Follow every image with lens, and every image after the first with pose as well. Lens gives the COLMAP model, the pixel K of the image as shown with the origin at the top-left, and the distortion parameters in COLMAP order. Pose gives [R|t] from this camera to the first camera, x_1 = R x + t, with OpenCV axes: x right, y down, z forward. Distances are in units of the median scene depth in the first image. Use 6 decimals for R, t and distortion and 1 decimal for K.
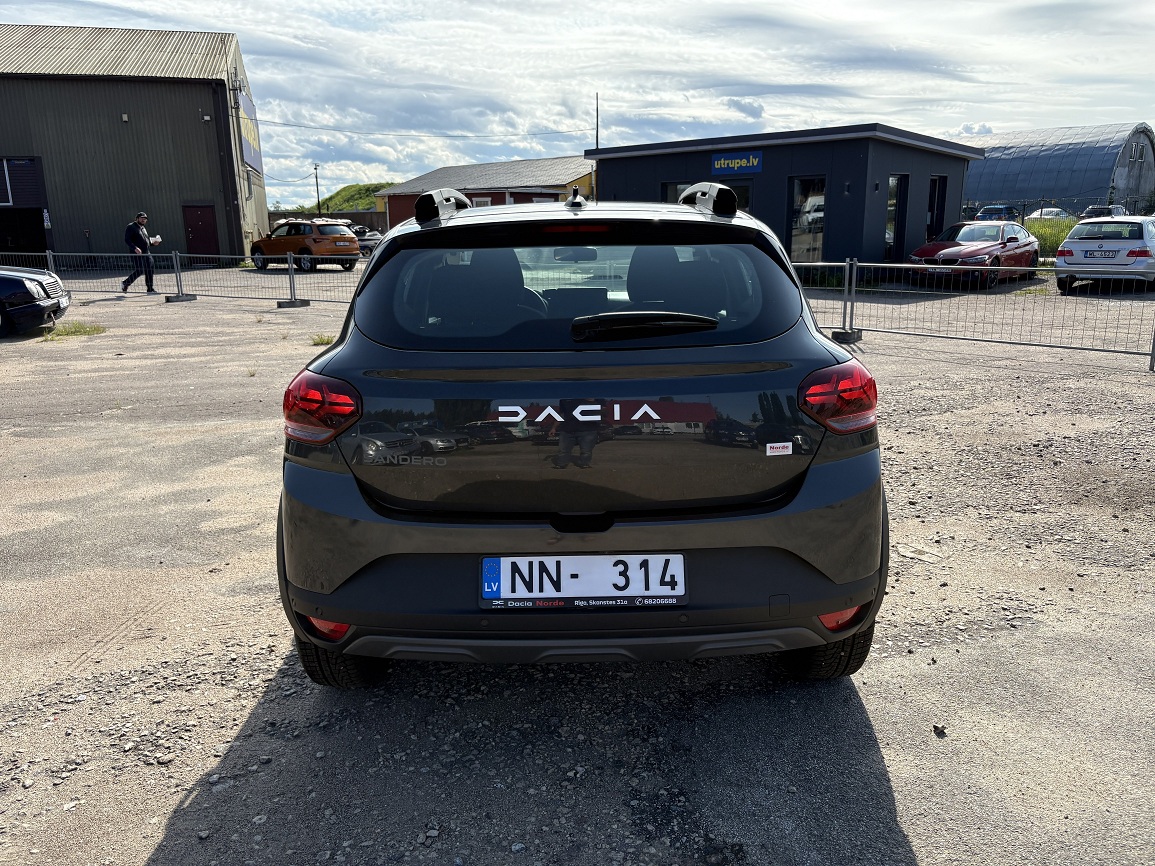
lens RADIAL K [[863.8, 0, 569.3], [0, 863.8, 426.6], [0, 0, 1]] dist [0.056683, -0.048956]
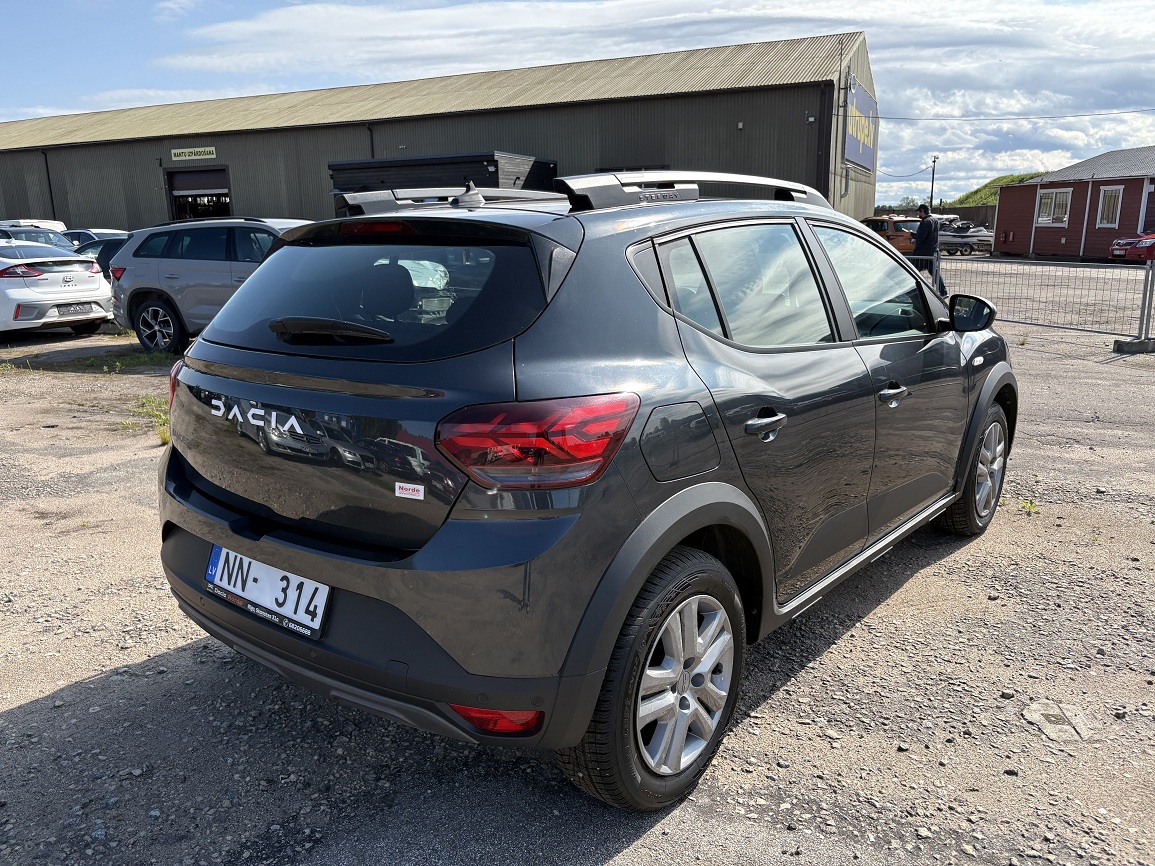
lens RADIAL K [[865.3, 0, 575.7], [0, 865.3, 432.1], [0, 0, 1]] dist [0.055741, -0.062186]
pose [[0.773920, 0.143406, -0.616832, 0.873171], [-0.137545, 0.988836, 0.057318, -0.100742], [0.618166, 0.040483, 0.785005, 0.437461]]
